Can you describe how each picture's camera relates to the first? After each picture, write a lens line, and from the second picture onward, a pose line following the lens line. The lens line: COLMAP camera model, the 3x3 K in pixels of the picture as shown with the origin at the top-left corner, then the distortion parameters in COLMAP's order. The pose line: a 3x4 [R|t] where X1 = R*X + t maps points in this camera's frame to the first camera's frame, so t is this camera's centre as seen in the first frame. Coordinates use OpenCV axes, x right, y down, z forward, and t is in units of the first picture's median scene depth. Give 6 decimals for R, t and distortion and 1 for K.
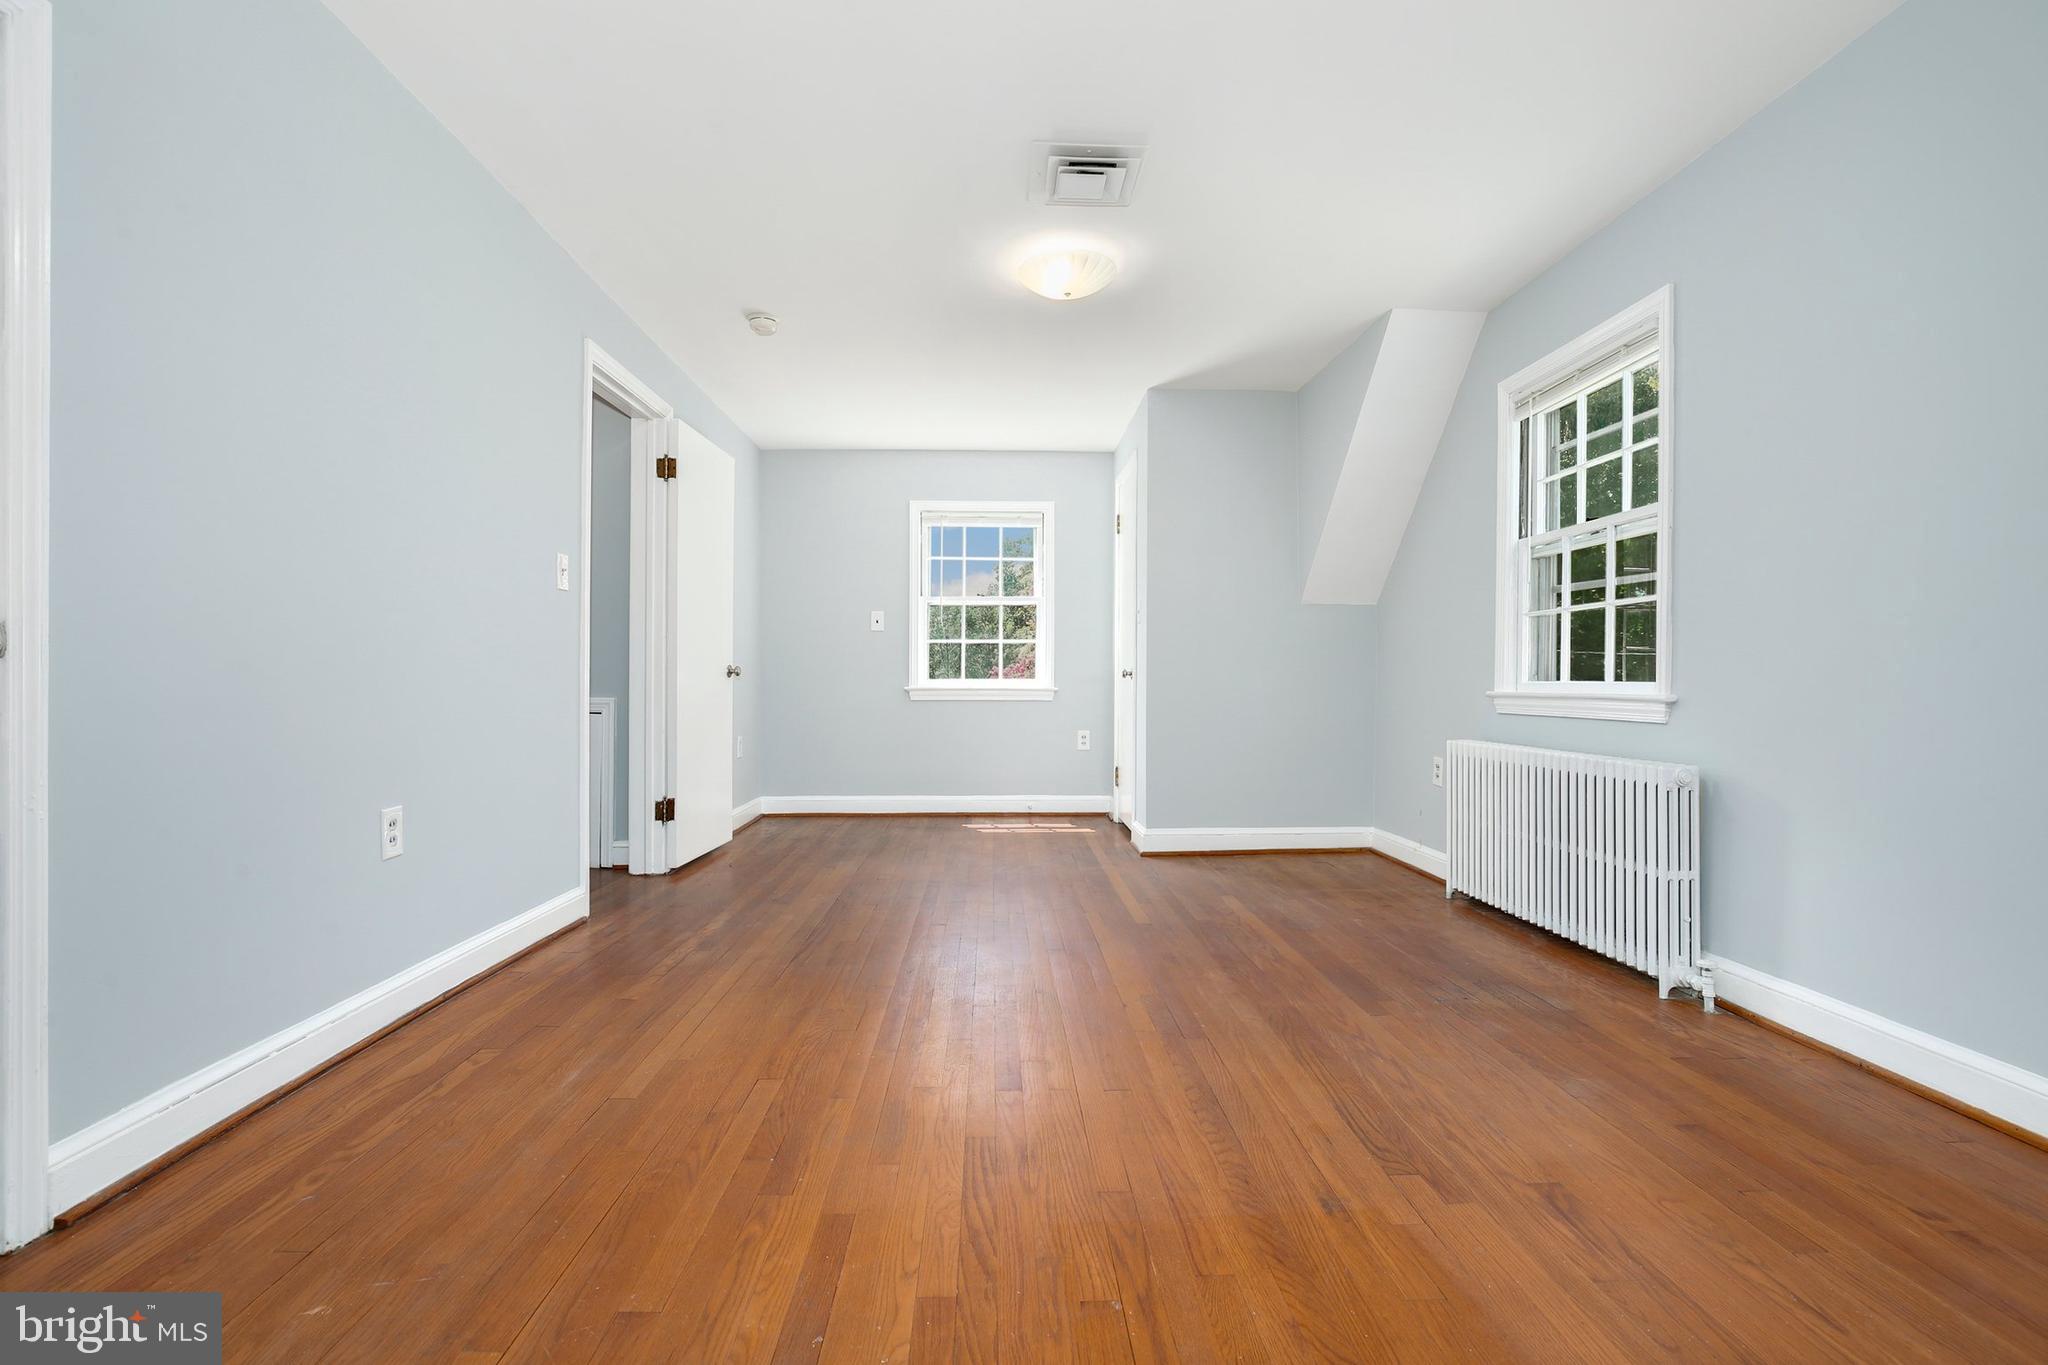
lens RADIAL K [[938.0, 0, 1020.7], [0, 938.0, 682.4], [0, 0, 1]] dist [-0.026361, 0.005559]
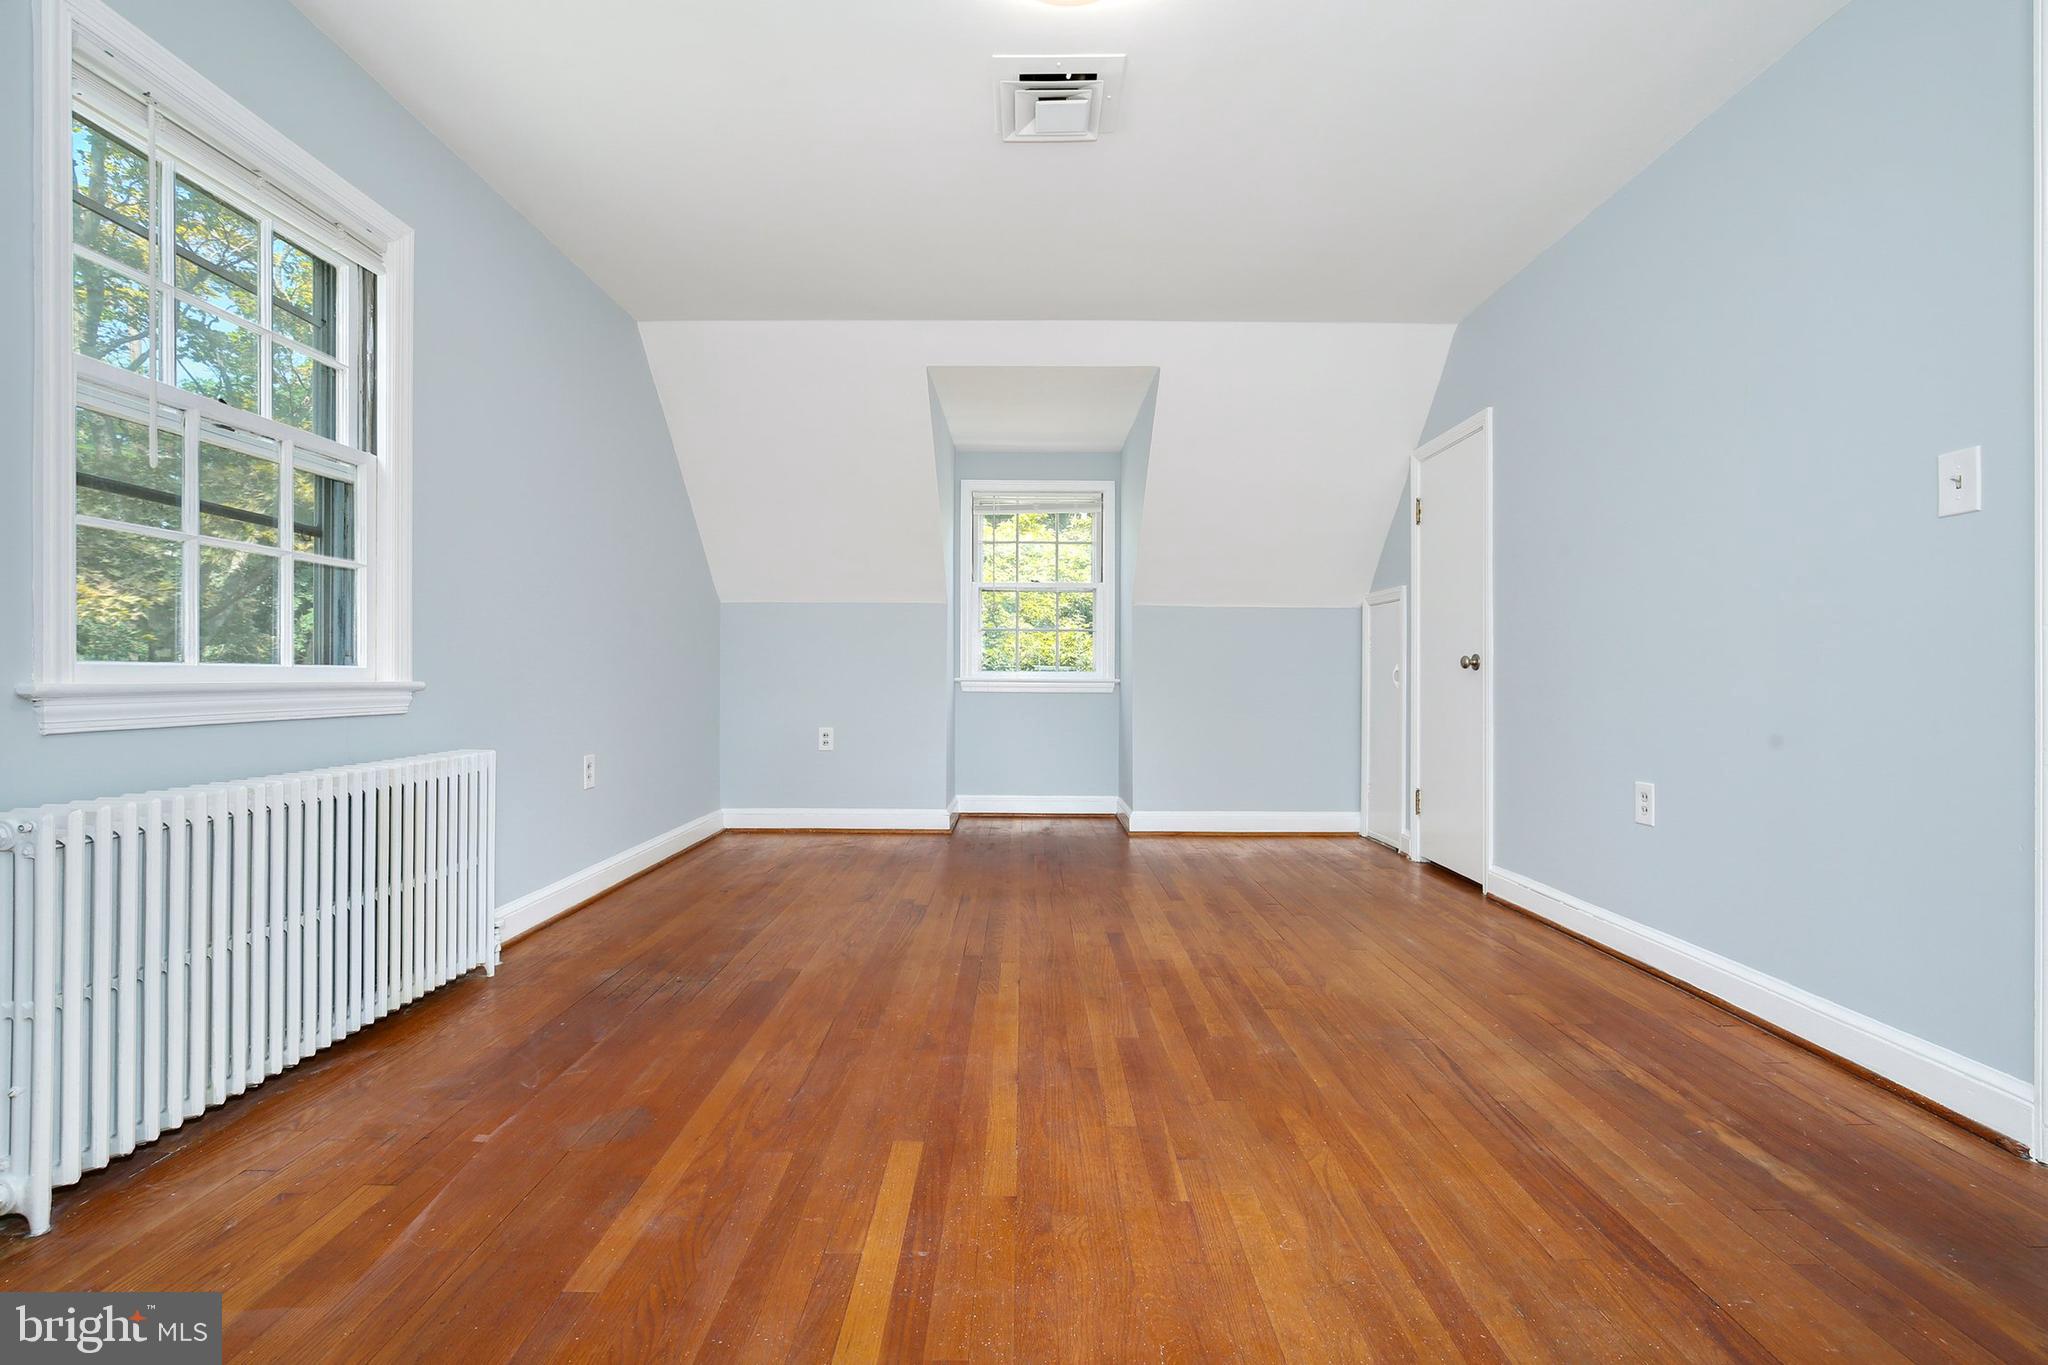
lens RADIAL K [[938.0, 0, 1020.7], [0, 938.0, 682.4], [0, 0, 1]] dist [-0.026361, 0.005559]
pose [[-0.999279, -0.008260, 0.037069, 0.066337], [-0.008029, 0.999947, 0.006383, 0.003734], [-0.037120, 0.006081, -0.999292, 1.840385]]
